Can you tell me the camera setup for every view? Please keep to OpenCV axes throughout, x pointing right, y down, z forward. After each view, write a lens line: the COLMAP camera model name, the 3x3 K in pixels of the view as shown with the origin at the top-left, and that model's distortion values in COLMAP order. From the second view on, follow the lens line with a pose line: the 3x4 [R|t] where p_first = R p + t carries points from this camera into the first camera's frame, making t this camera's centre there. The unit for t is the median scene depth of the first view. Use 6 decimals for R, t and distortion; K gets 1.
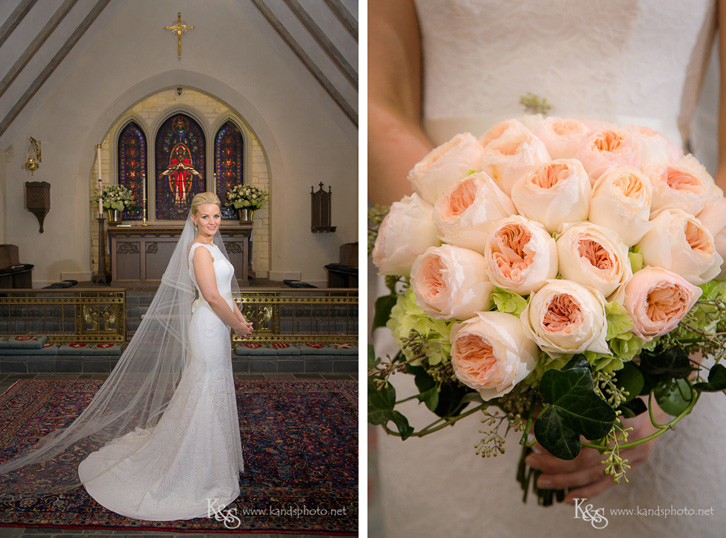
lens RADIAL K [[3783.7, 0, 363.0], [0, 3783.7, 269.0], [0, 0, 1]] dist [-0.769064, 5.119757]
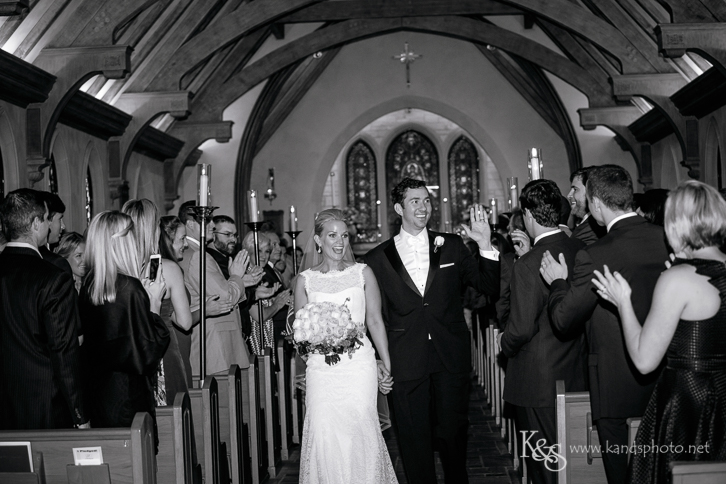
lens RADIAL K [[1515.1, 0, 363.0], [0, 1515.1, 242.0], [0, 0, 1]] dist [-0.294984, -0.051776]
pose [[0.995836, -0.034123, -0.084532, -0.029249], [0.032420, 0.999244, -0.021434, -0.005170], [0.085199, 0.018604, 0.996190, 0.622258]]
